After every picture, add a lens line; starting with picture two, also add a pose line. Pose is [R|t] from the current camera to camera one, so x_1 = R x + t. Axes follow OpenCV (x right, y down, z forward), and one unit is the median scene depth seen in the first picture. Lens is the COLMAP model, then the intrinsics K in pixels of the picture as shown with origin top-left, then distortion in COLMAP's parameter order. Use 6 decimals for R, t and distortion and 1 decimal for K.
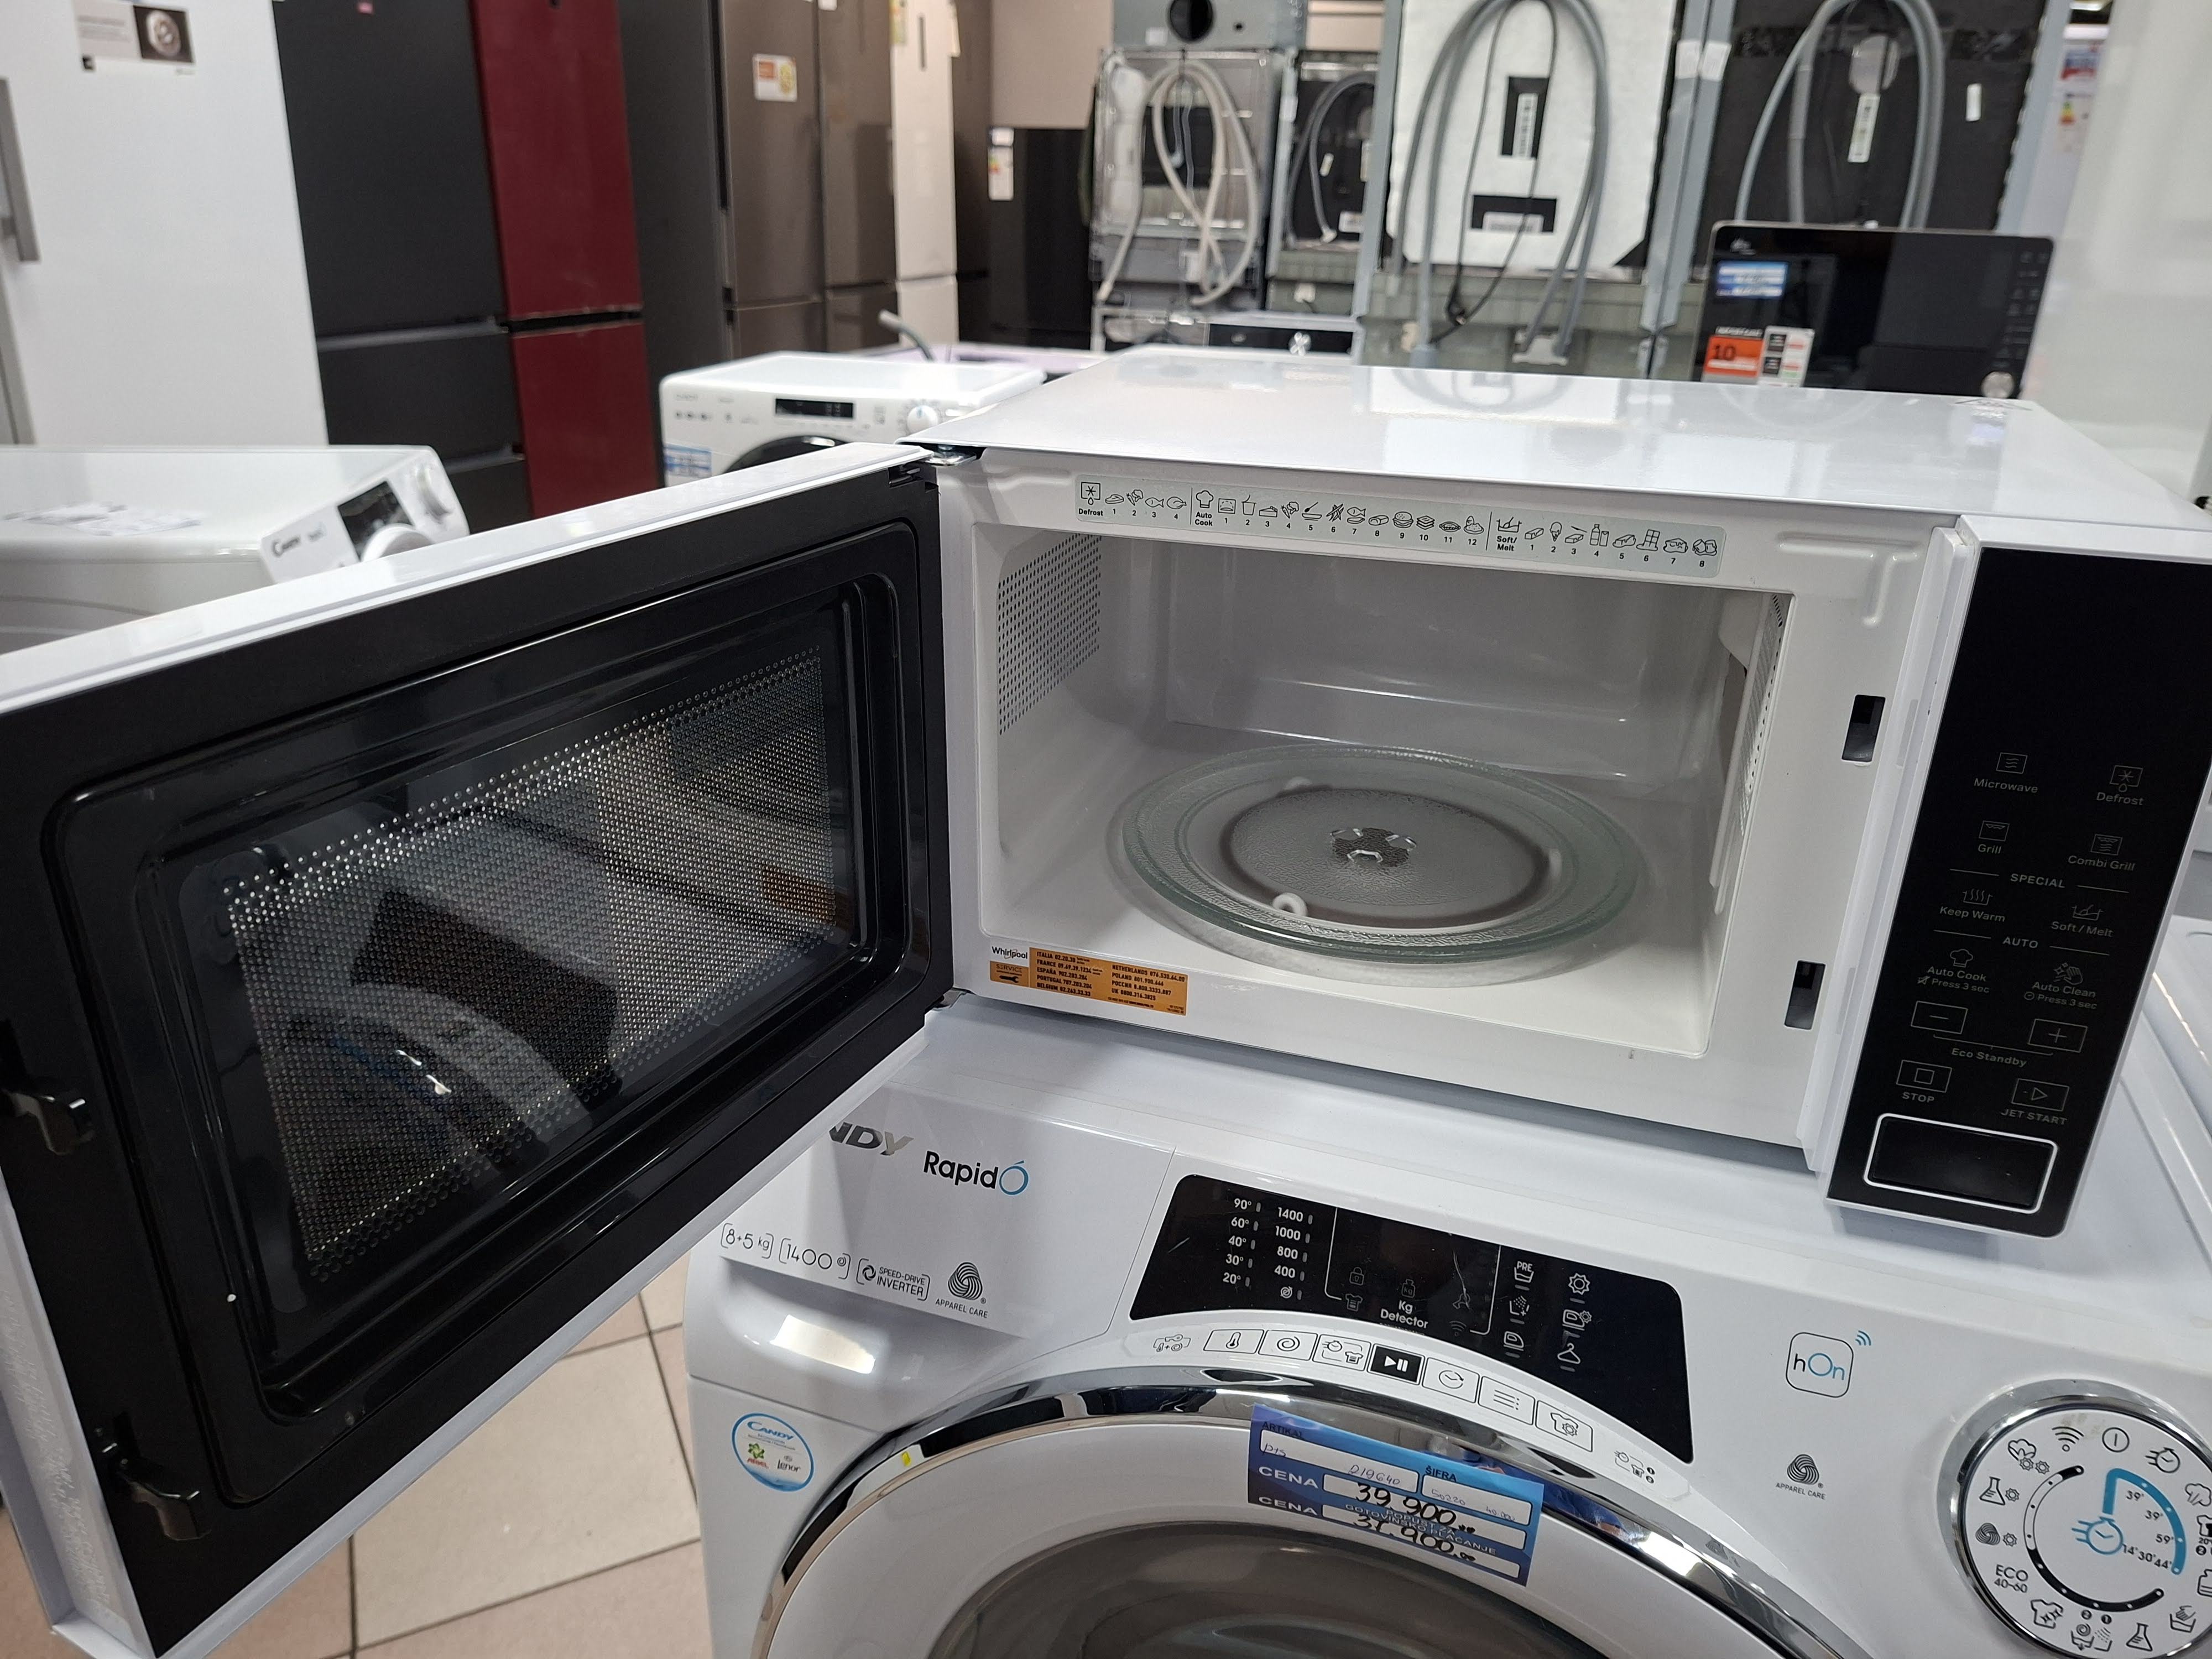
lens RADIAL K [[1523.0, 0, 1106.0], [0, 1523.0, 829.5], [0, 0, 1]] dist [0.067868, -0.100715]
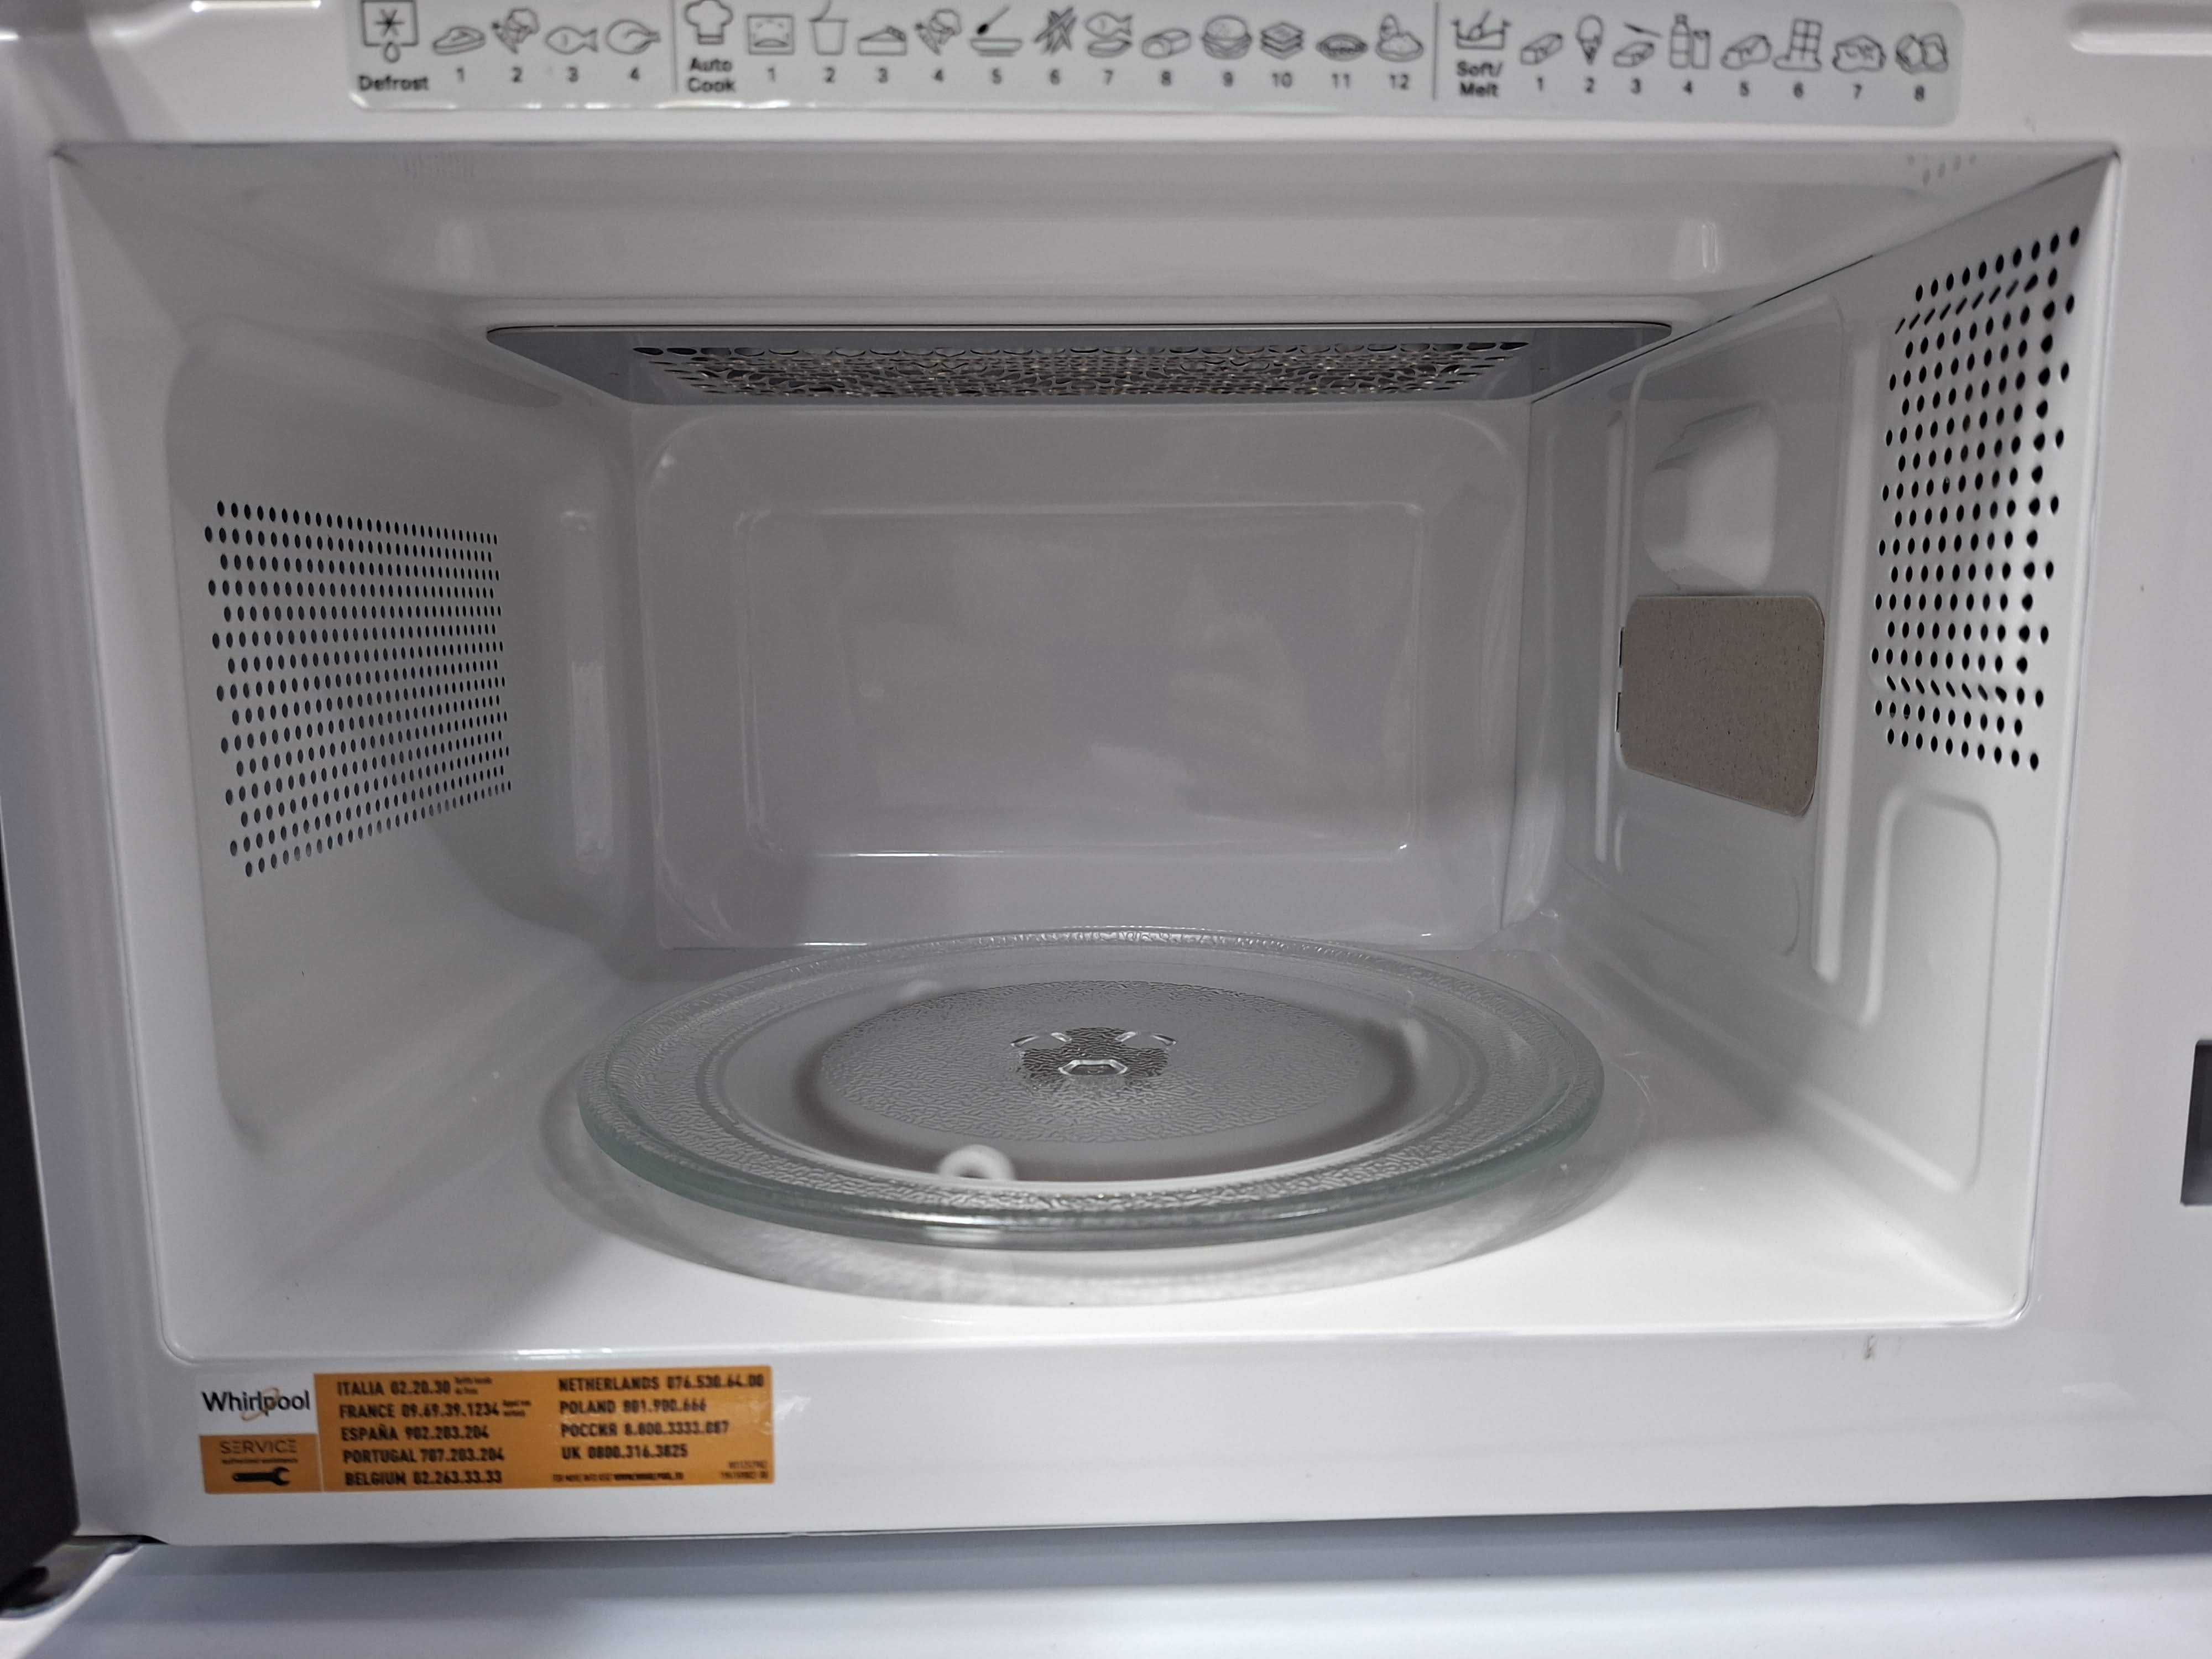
lens RADIAL K [[1523.0, 0, 1106.0], [0, 1523.0, 829.5], [0, 0, 1]] dist [0.067868, -0.100715]
pose [[0.939907, -0.069031, 0.334380, 0.013373], [0.157126, 0.956933, -0.244112, 0.073333], [-0.303128, 0.281983, 0.910274, 0.582749]]
